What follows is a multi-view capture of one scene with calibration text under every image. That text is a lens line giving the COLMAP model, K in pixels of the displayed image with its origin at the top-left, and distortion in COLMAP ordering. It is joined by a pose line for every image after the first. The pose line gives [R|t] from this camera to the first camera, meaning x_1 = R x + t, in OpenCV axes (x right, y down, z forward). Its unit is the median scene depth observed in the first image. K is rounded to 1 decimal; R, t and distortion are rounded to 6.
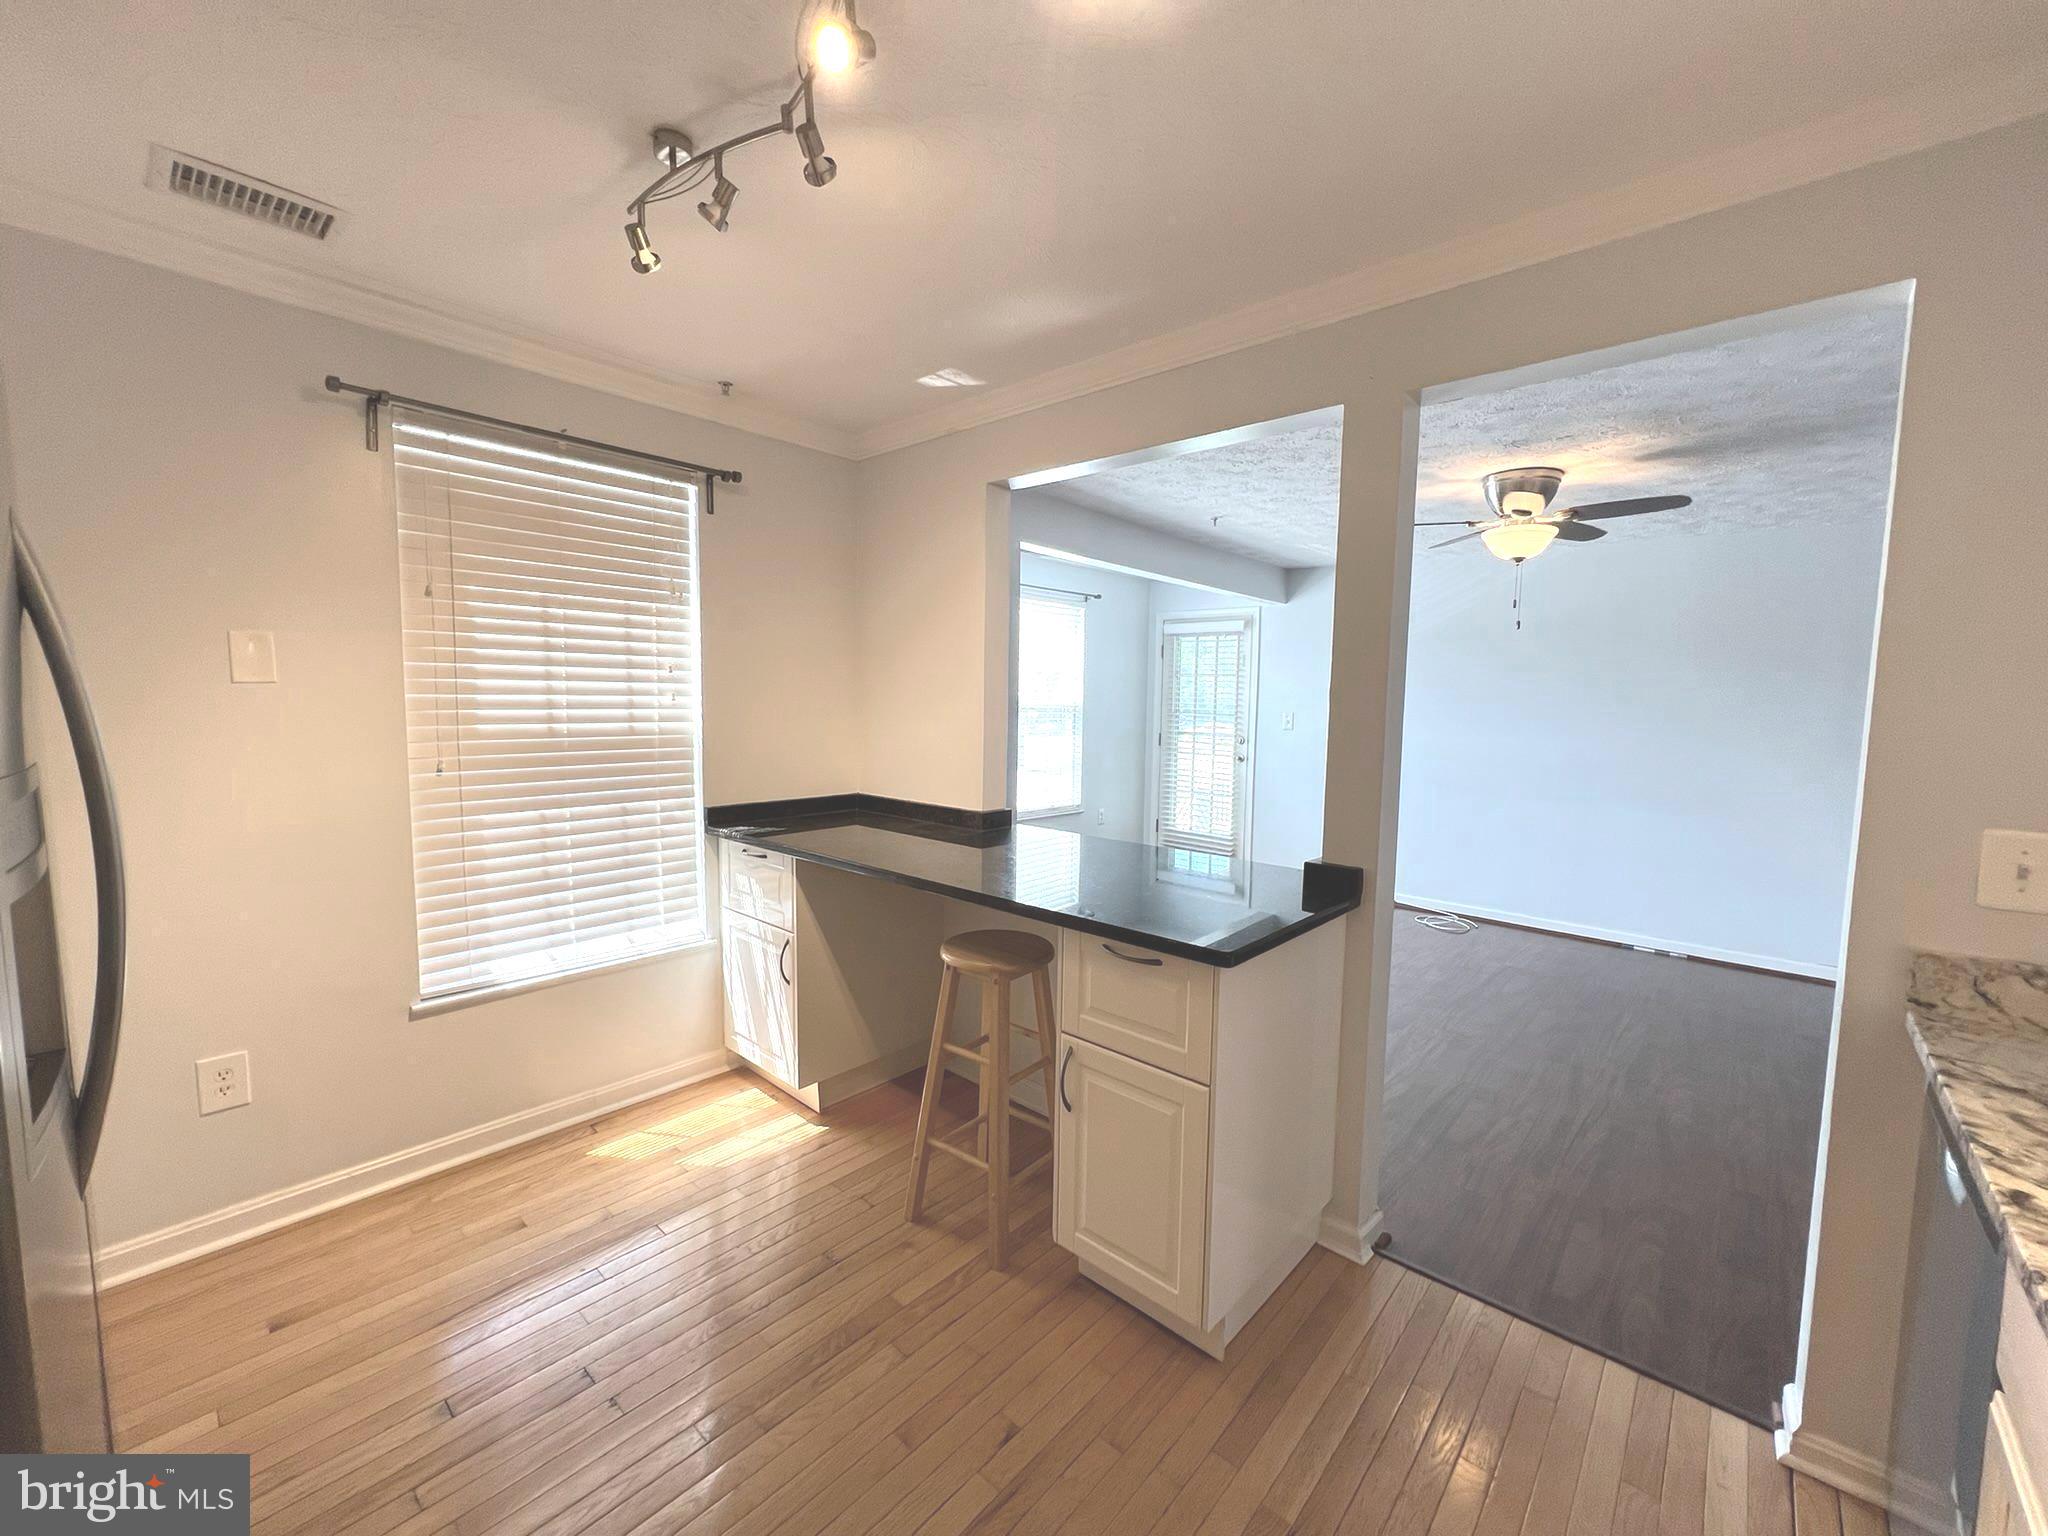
lens RADIAL K [[822.9, 0, 1025.1], [0, 822.9, 765.4], [0, 0, 1]] dist [0.001037, 0.000096]
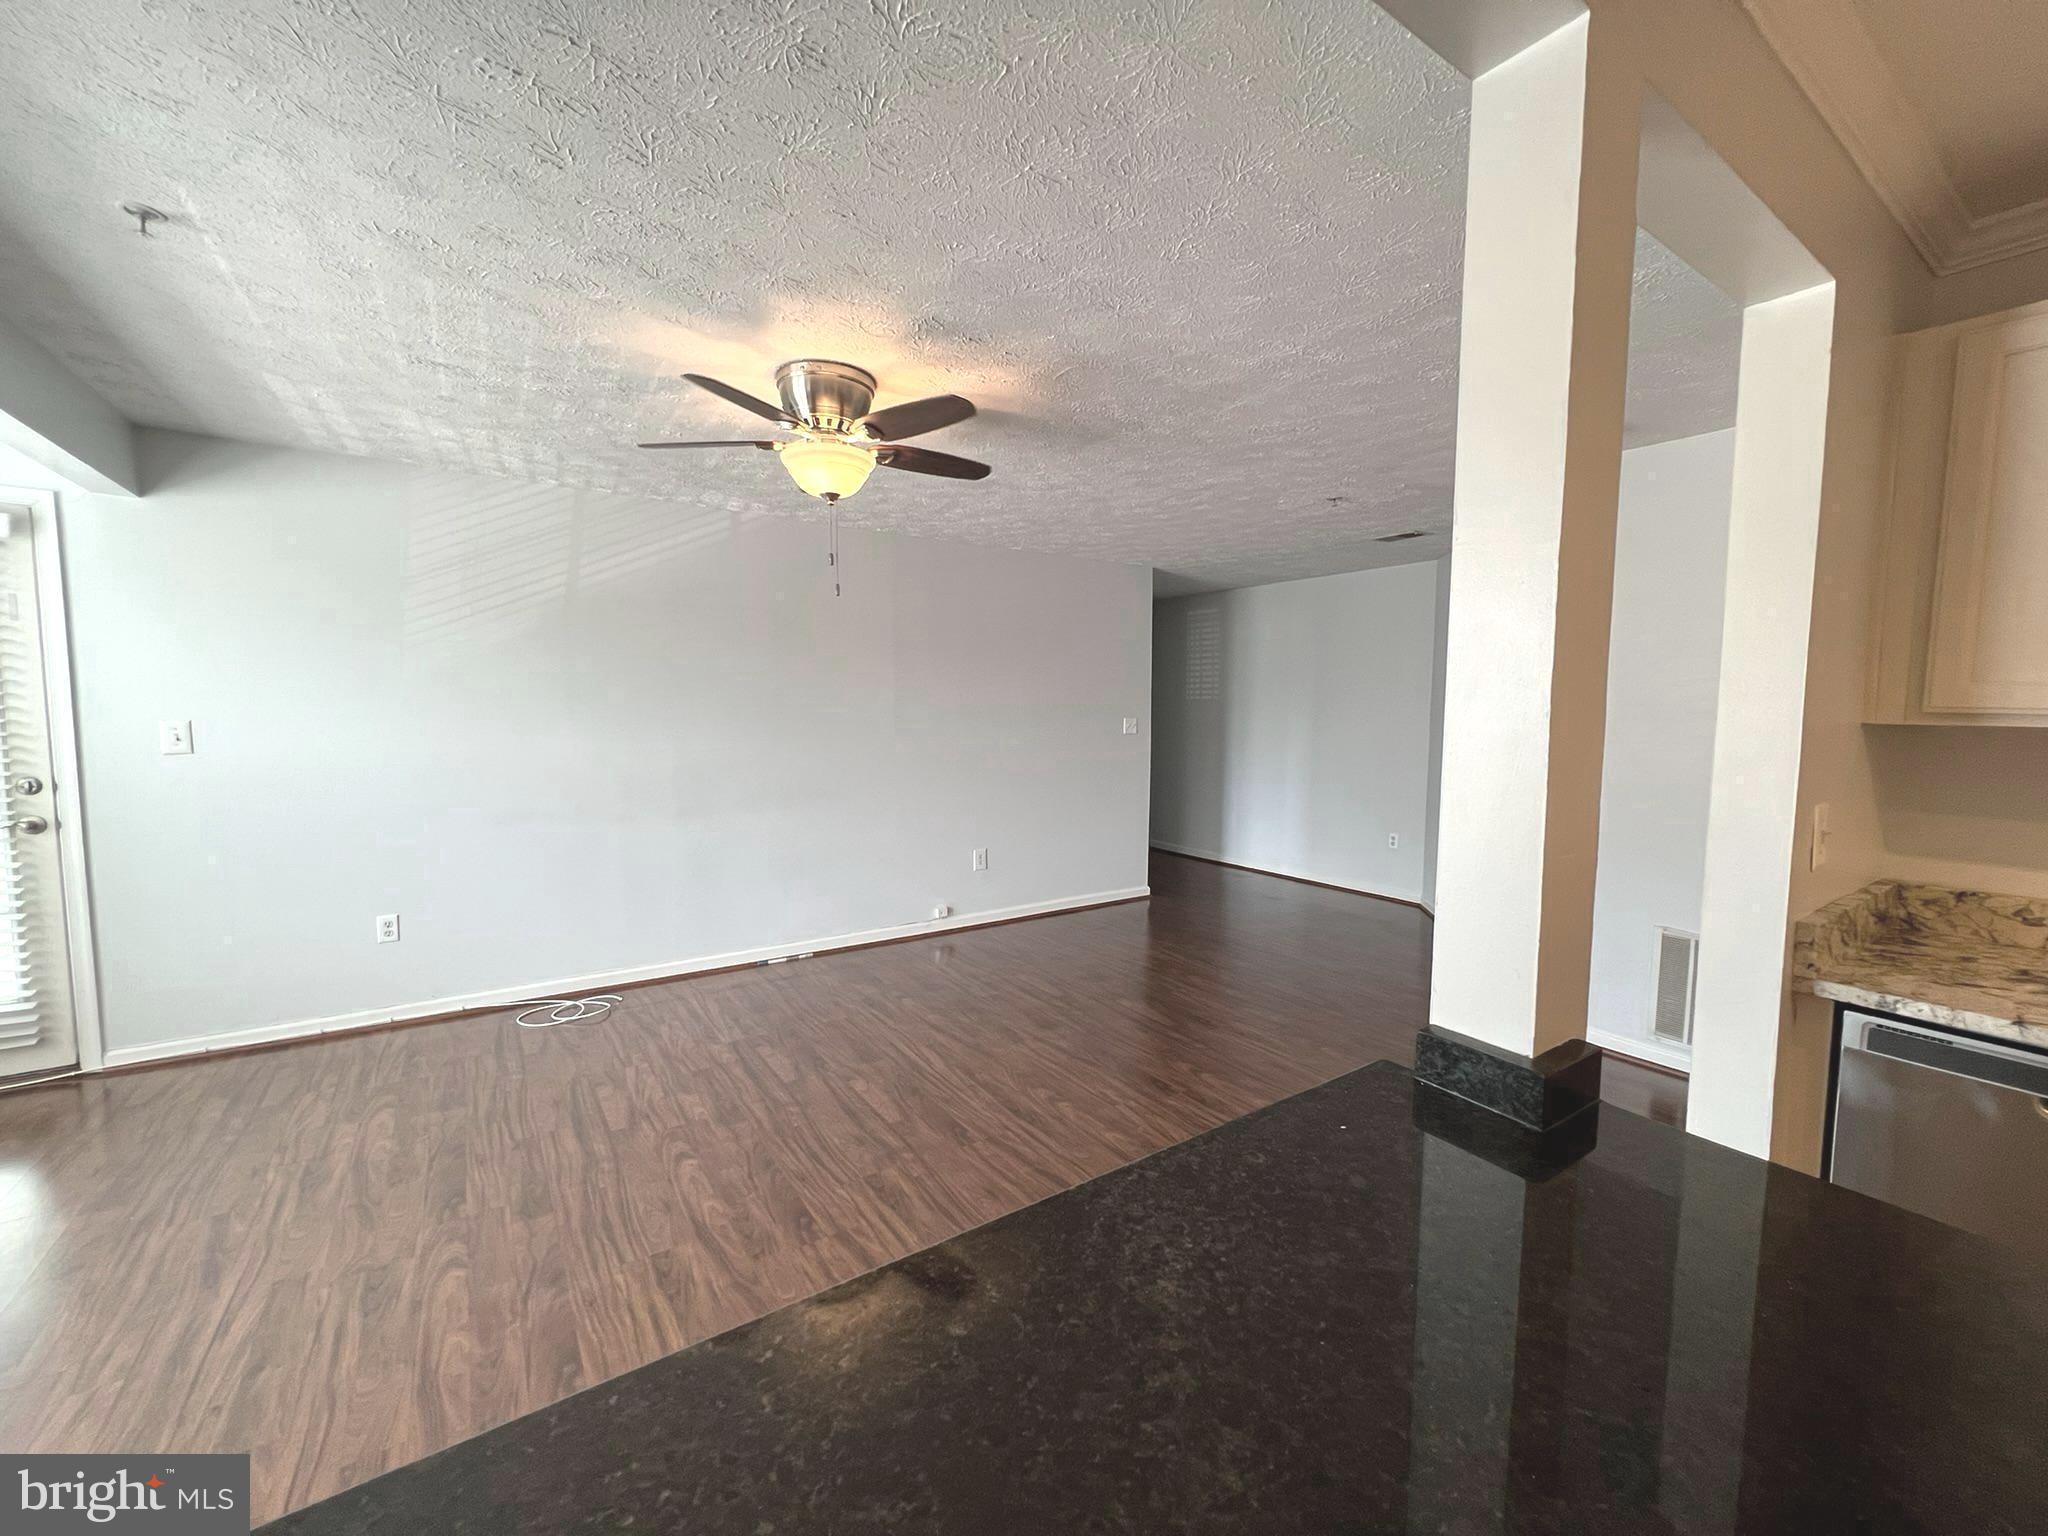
lens RADIAL K [[822.9, 0, 1022.0], [0, 822.9, 762.7], [0, 0, 1]] dist [0.001037, 0.000096]
pose [[0.242428, -0.089912, 0.965994, -0.040928], [0.082280, 0.994014, 0.071871, -0.031596], [-0.966674, 0.062058, 0.248375, 0.374012]]
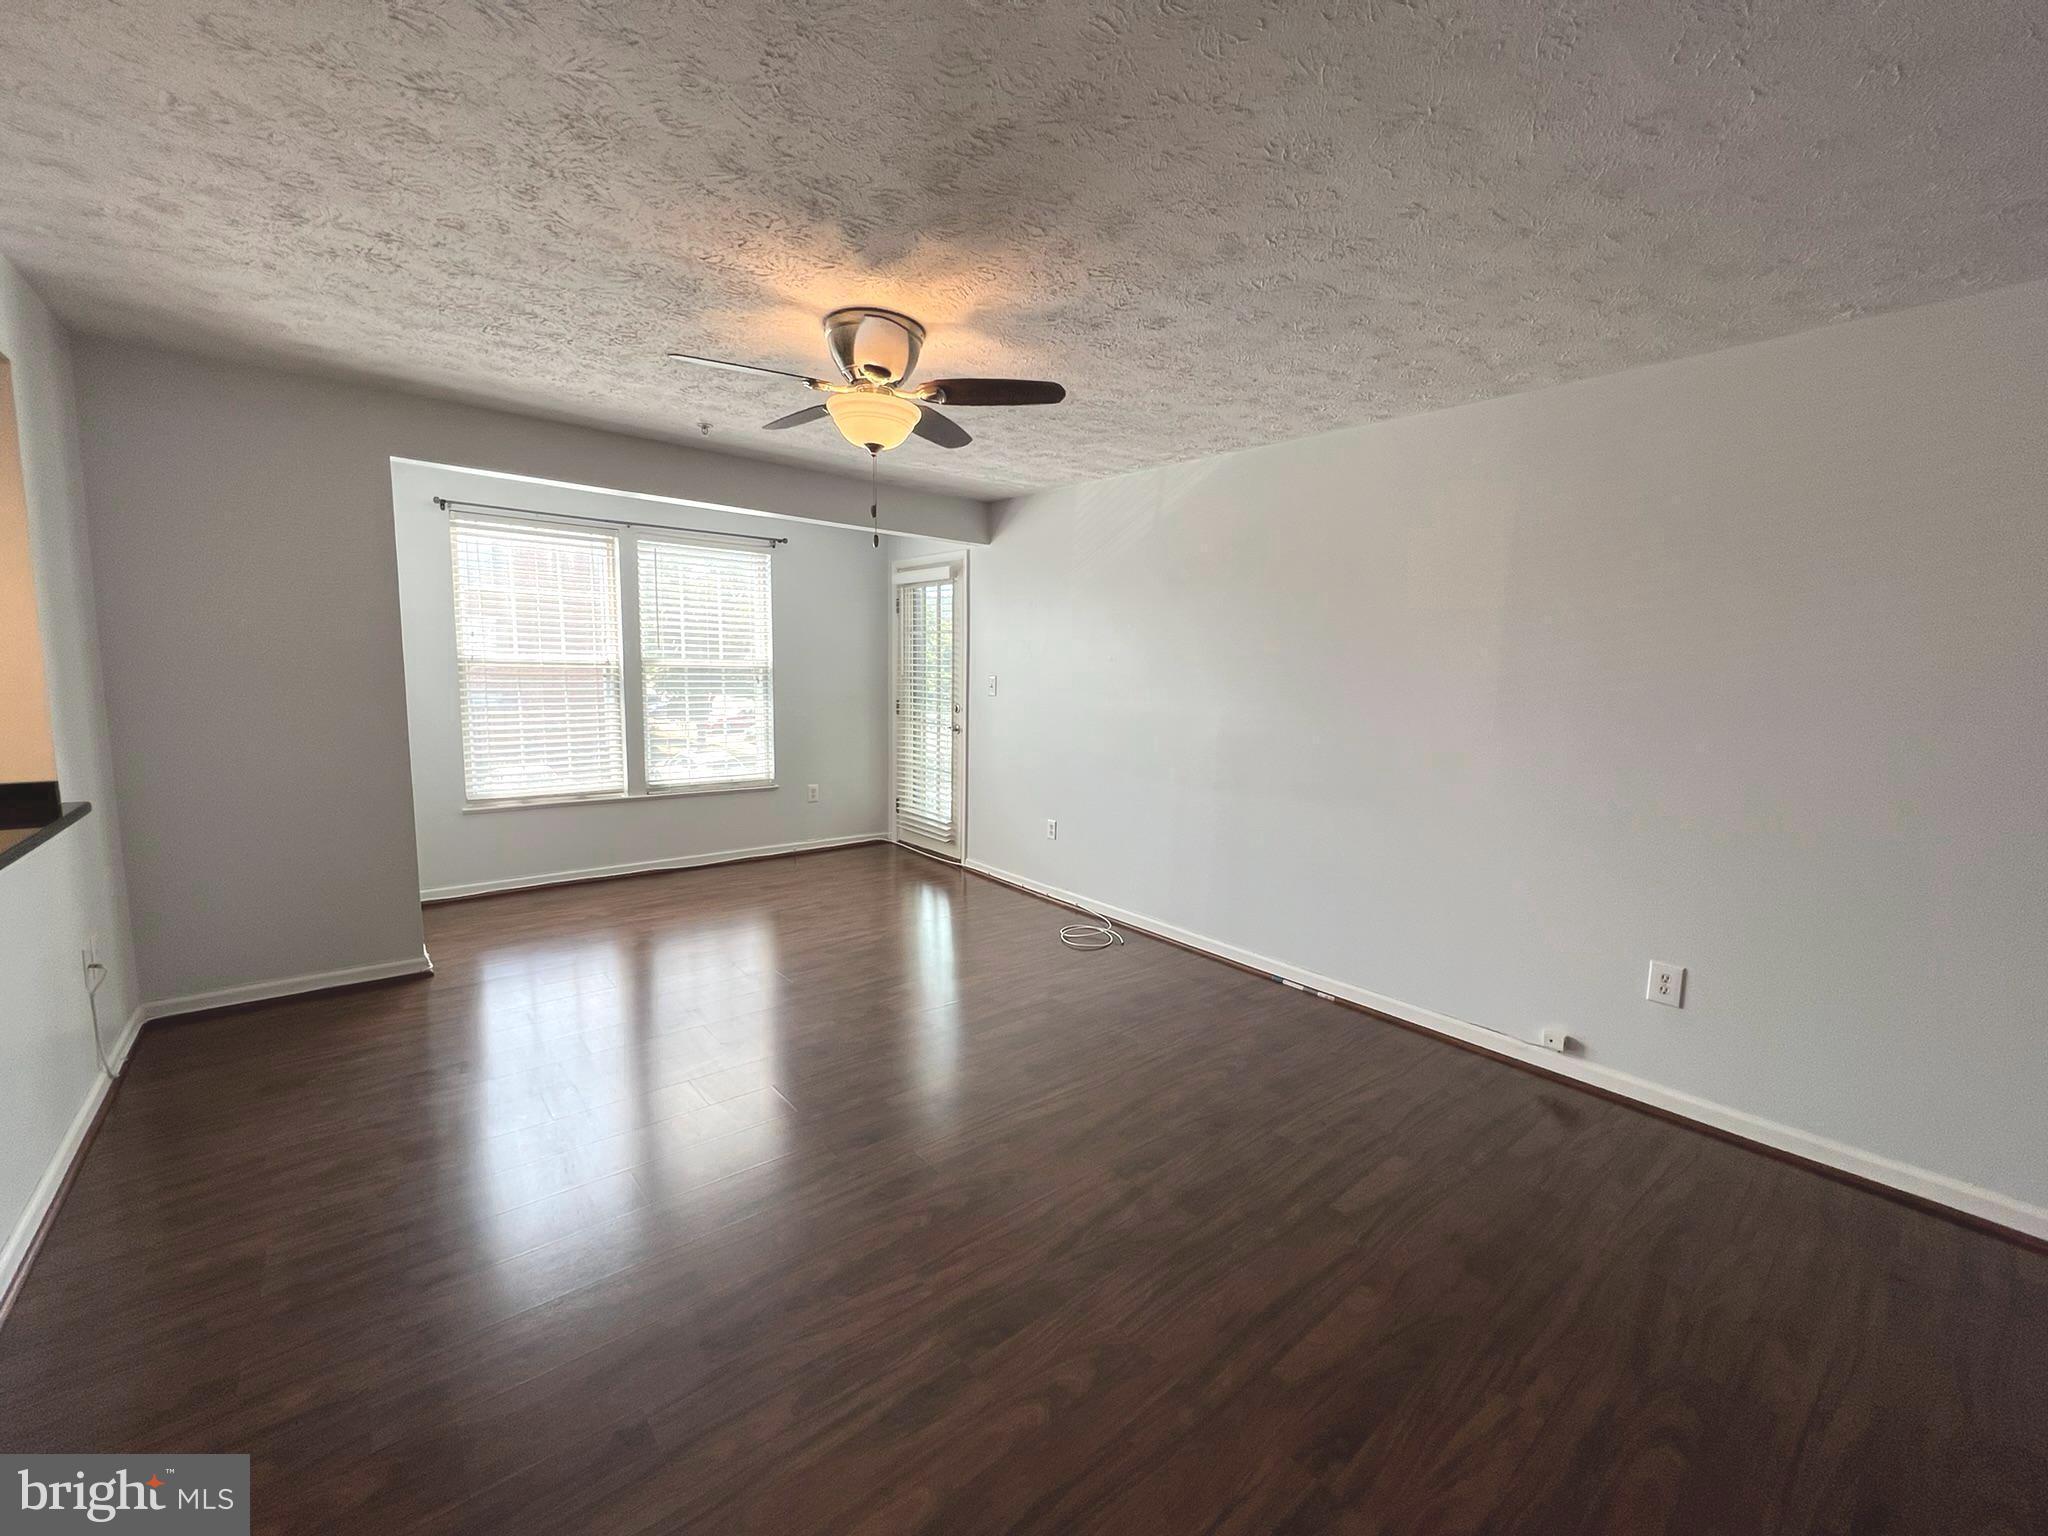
lens RADIAL K [[815.6, 0, 1011.1], [0, 815.6, 761.1], [0, 0, 1]] dist [-0.001635, 0.000433]
pose [[0.989194, 0.019632, -0.145295, 0.456425], [-0.015804, 0.999498, 0.027455, 0.000489], [0.145761, -0.024862, 0.989007, 0.172150]]
